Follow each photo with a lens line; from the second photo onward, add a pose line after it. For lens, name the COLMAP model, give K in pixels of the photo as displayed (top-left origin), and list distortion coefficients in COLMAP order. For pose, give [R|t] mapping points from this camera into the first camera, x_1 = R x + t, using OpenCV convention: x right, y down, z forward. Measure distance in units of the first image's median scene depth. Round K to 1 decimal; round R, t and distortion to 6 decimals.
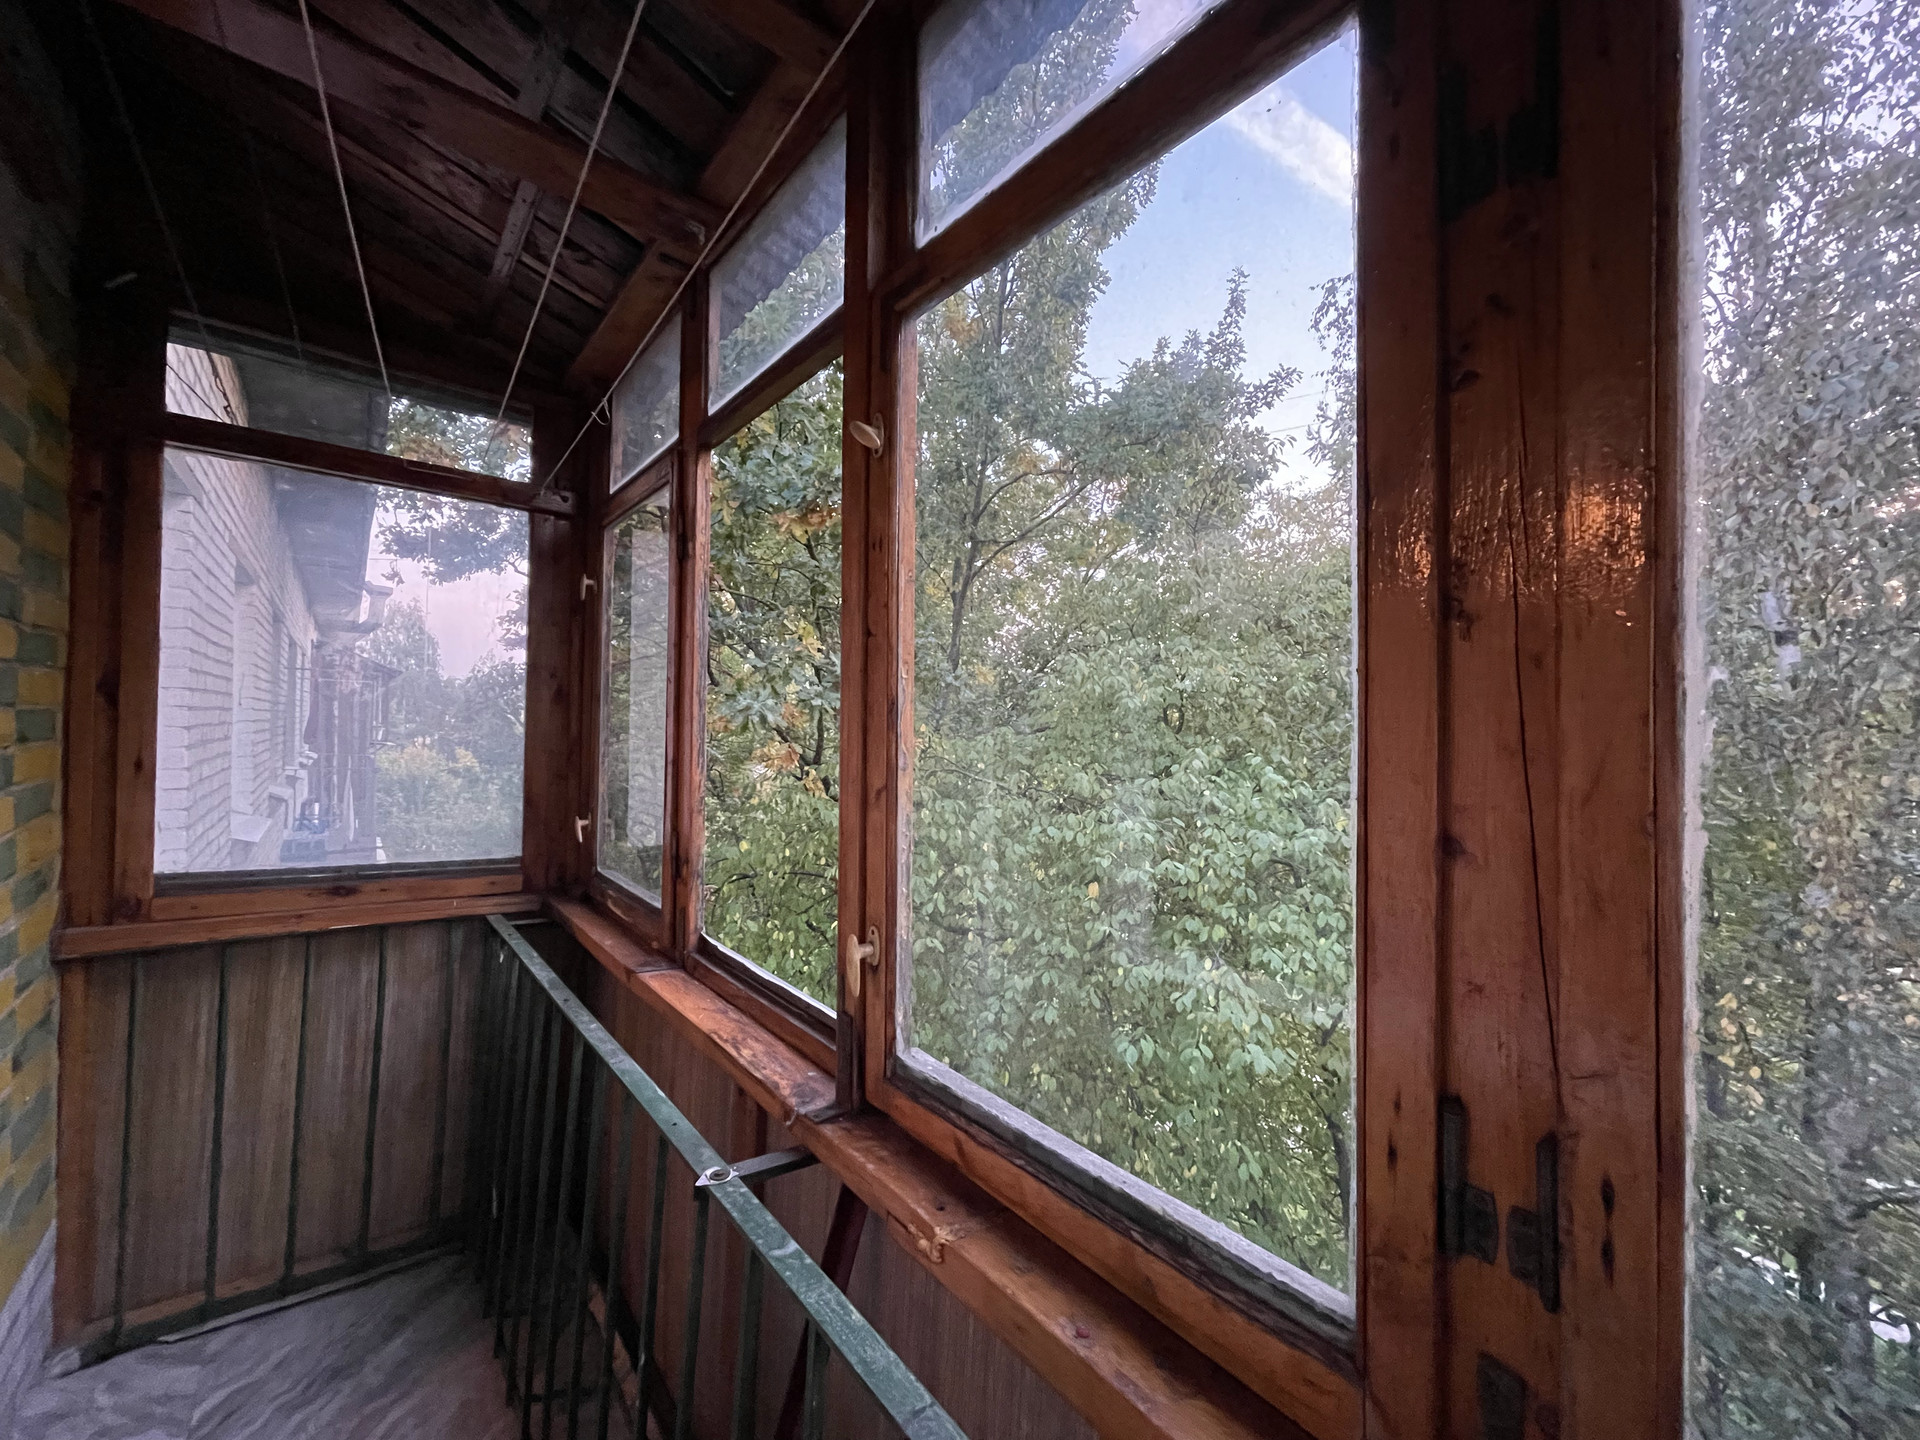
lens RADIAL K [[777.8, 0, 963.9], [0, 777.8, 718.0], [0, 0, 1]] dist [-0.001569, 0.000155]
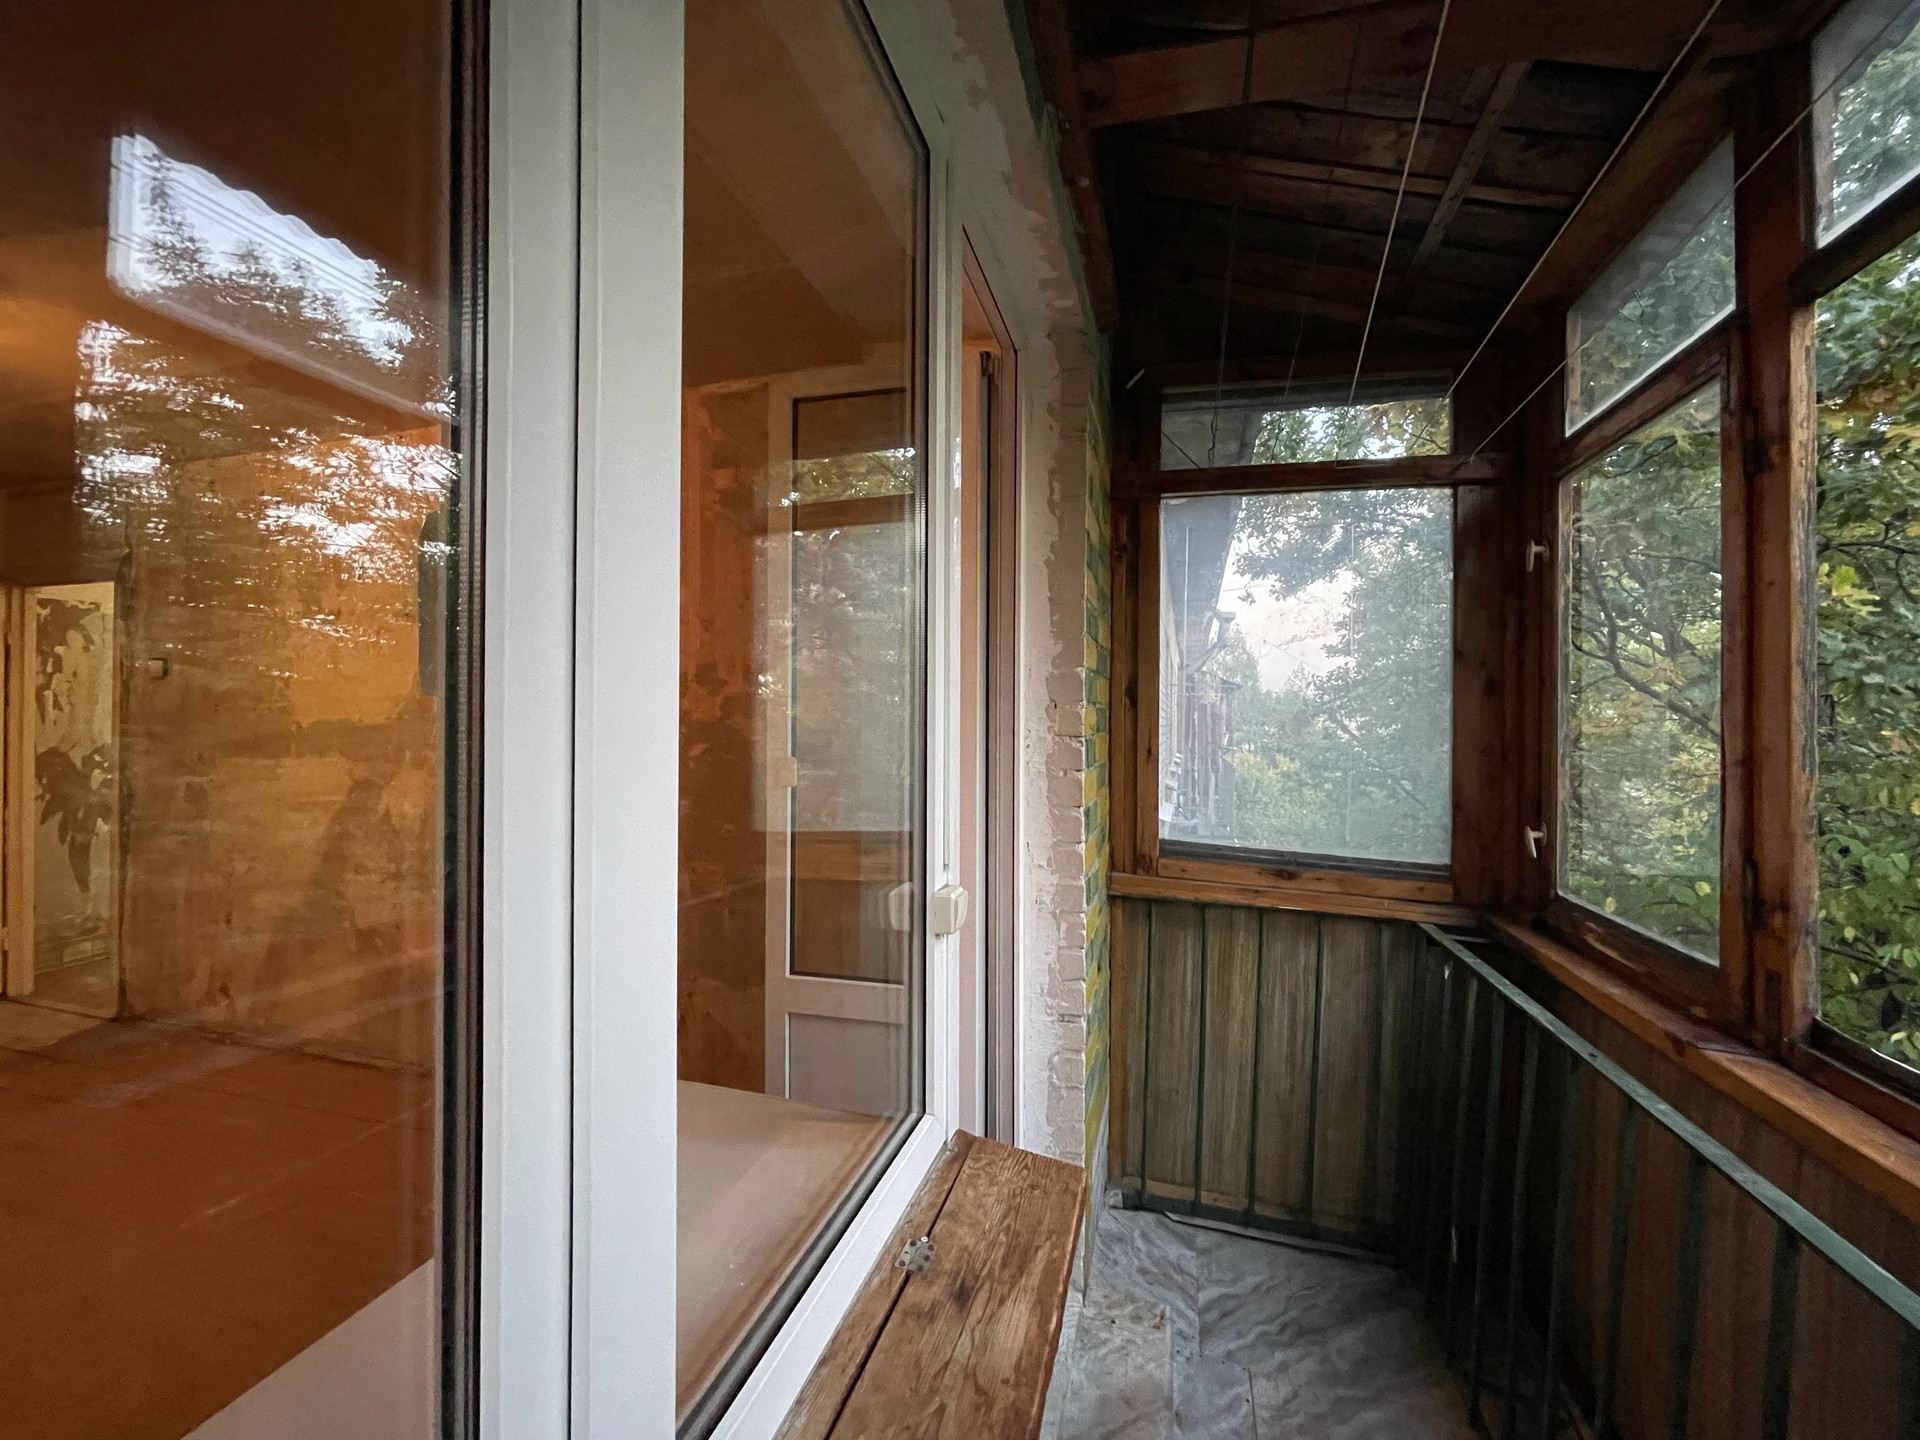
lens RADIAL K [[777.8, 0, 957.8], [0, 777.8, 719.9], [0, 0, 1]] dist [-0.001569, 0.000155]
pose [[0.578743, -0.011947, -0.815422, -0.187506], [0.005465, 0.999927, -0.010771, 0.018179], [0.815492, 0.001778, 0.578766, 0.002589]]
